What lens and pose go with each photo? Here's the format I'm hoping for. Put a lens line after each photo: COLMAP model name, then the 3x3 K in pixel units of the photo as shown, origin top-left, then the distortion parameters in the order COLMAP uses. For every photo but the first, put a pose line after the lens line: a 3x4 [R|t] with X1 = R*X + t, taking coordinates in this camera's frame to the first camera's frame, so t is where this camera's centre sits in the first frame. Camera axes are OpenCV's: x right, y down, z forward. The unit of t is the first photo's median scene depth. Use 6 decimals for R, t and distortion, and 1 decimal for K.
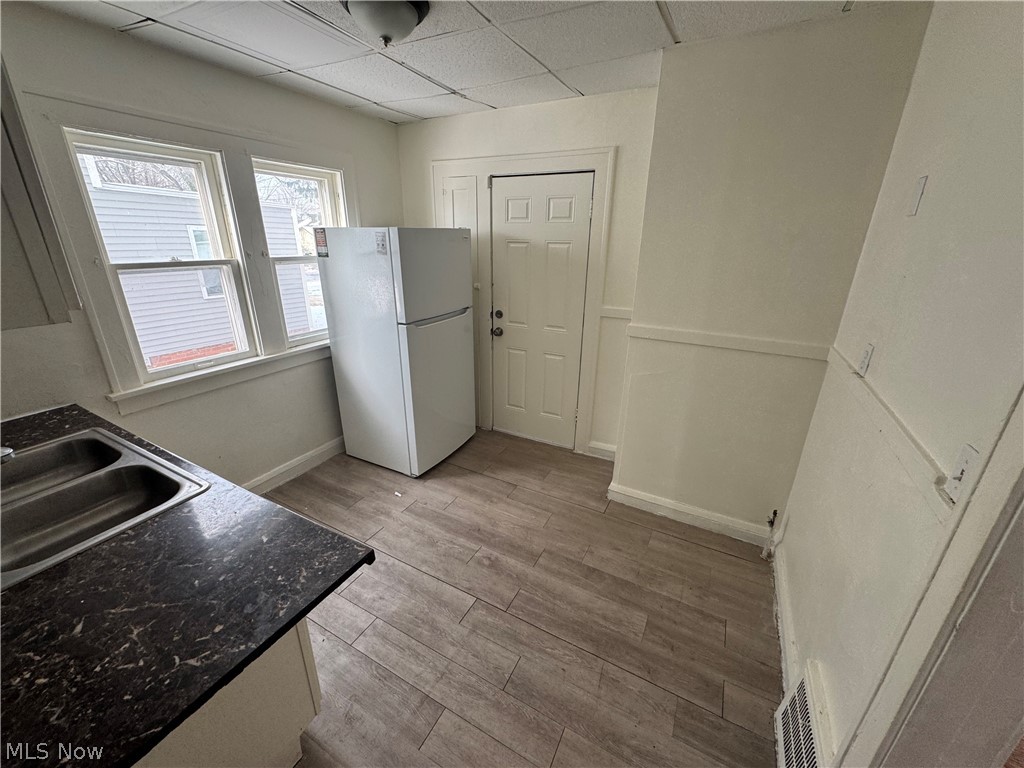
lens RADIAL K [[405.6, 0, 510.9], [0, 405.6, 385.8], [0, 0, 1]] dist [-0.000959, 0.000640]
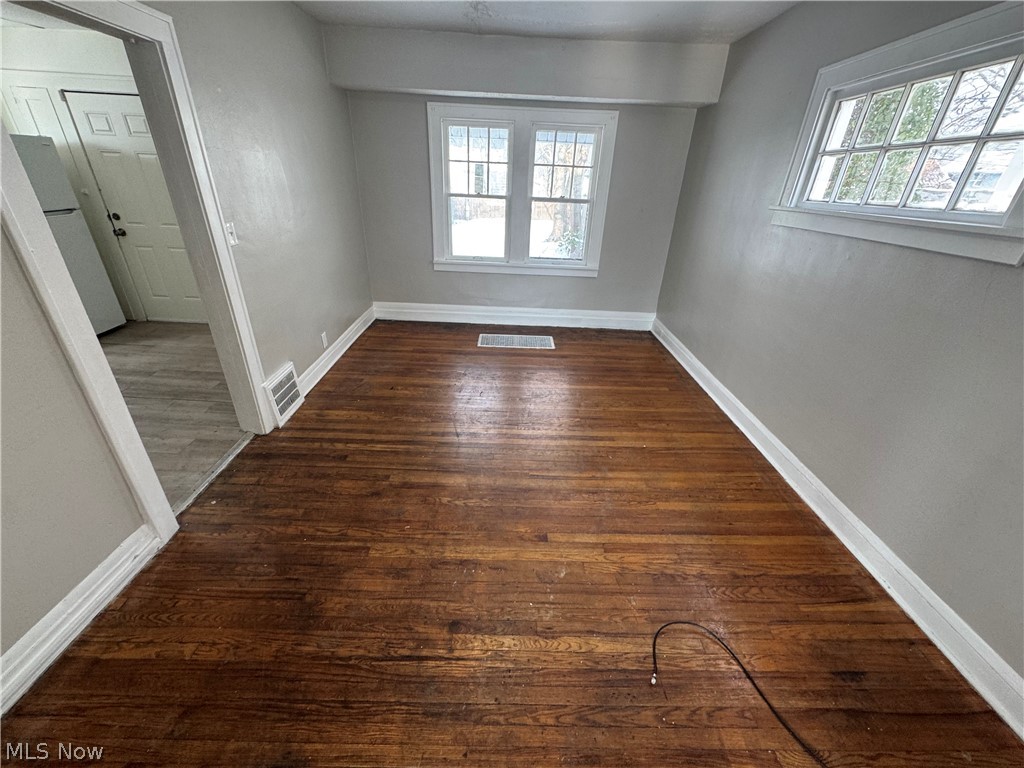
lens RADIAL K [[405.6, 0, 510.9], [0, 405.6, 385.8], [0, 0, 1]] dist [-0.000959, 0.000640]
pose [[0.886712, -0.183137, 0.424503, 0.567612], [0.125815, 0.979130, 0.159607, 0.377394], [-0.444874, -0.088117, 0.891248, -0.890018]]
